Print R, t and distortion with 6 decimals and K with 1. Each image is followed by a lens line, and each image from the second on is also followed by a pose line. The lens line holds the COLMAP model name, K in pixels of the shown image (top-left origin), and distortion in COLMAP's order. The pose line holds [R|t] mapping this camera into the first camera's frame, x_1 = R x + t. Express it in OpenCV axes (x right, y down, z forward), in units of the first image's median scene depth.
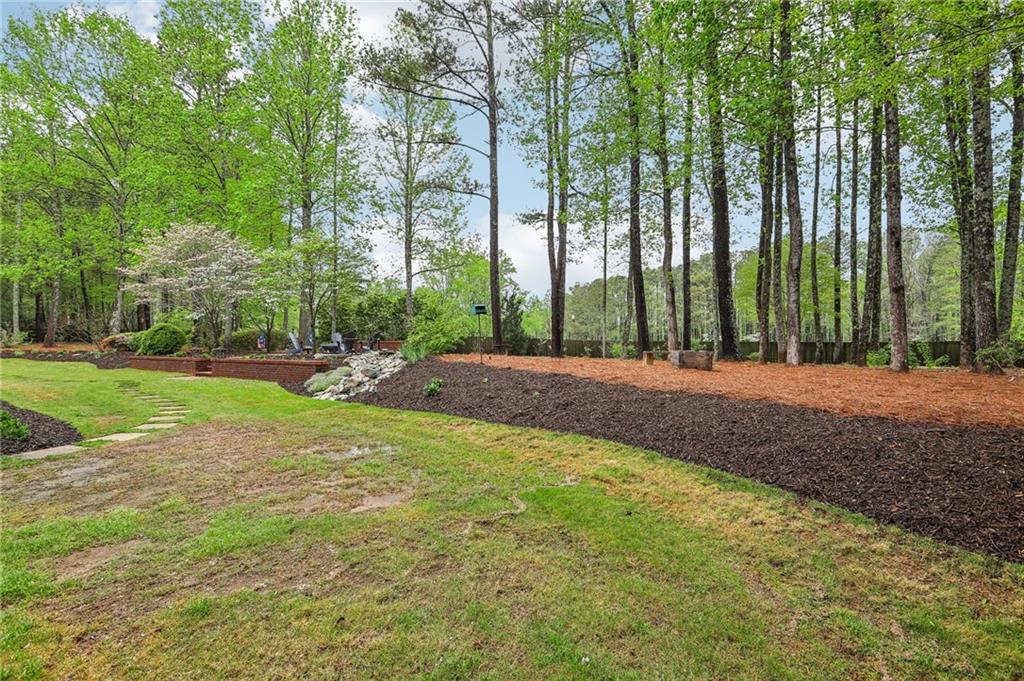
lens RADIAL K [[471.7, 0, 512.7], [0, 471.7, 341.8], [0, 0, 1]] dist [0.000202, -0.000364]
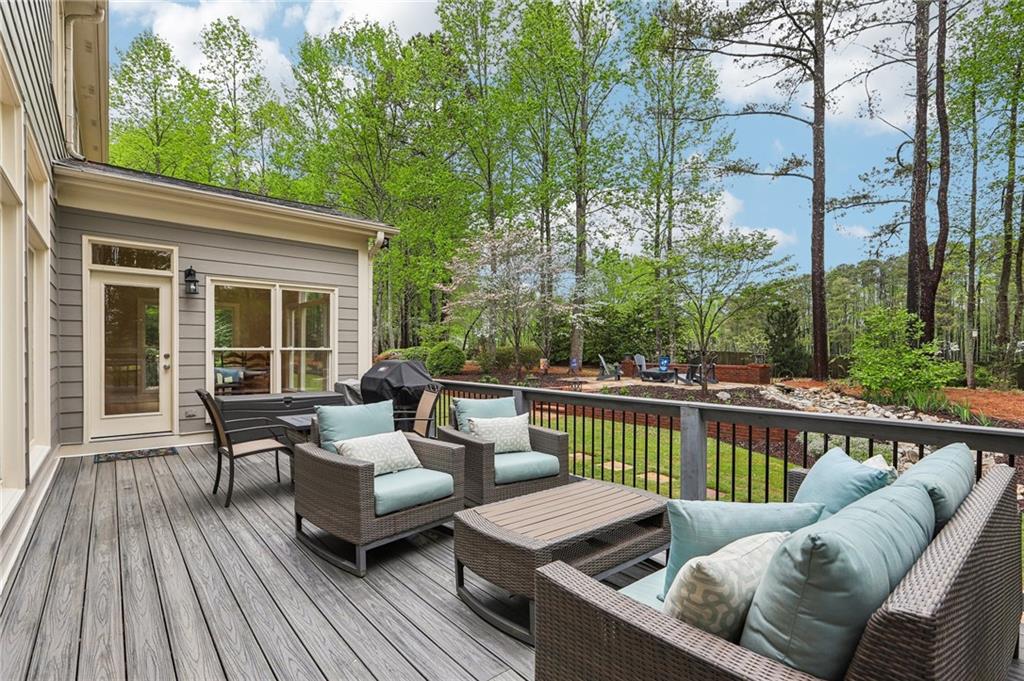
lens RADIAL K [[471.7, 0, 512.9], [0, 471.7, 356.3], [0, 0, 1]] dist [0.000202, -0.000364]
pose [[0.961037, 0.012172, -0.276151, -0.331560], [-0.006731, 0.999764, 0.020644, -0.027993], [0.276337, -0.017981, 0.960893, 0.127437]]
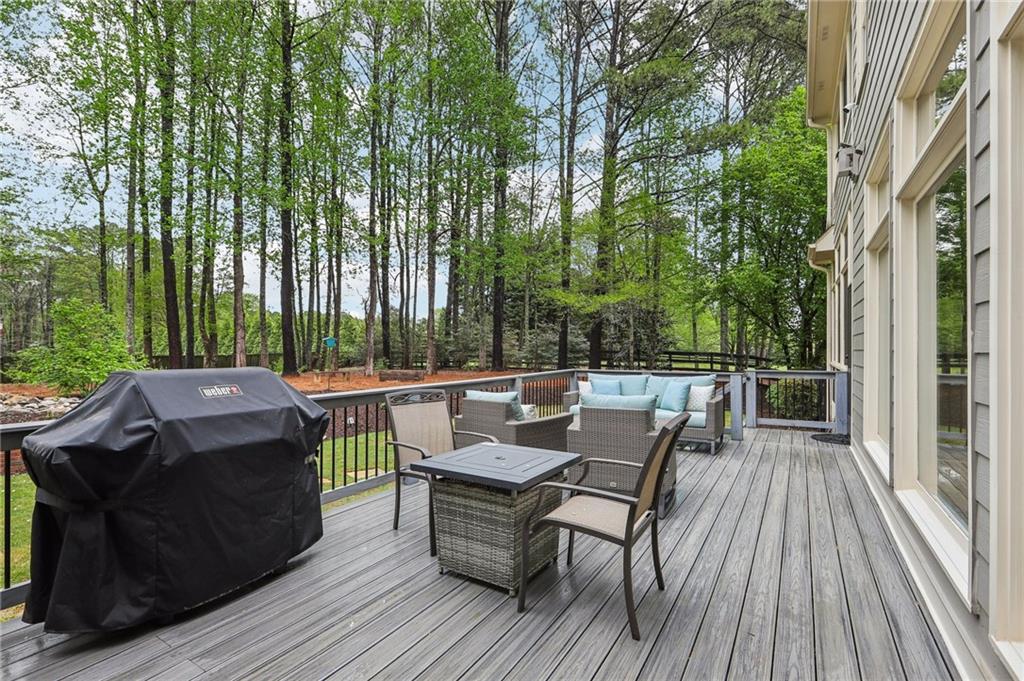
lens RADIAL K [[471.7, 0, 511.2], [0, 471.7, 345.1], [0, 0, 1]] dist [0.000202, -0.000364]
pose [[-0.031502, 0.009524, 0.999458, -0.818399], [-0.010147, 0.999900, -0.009848, -0.022609], [-0.999452, -0.010452, -0.031402, 0.457670]]
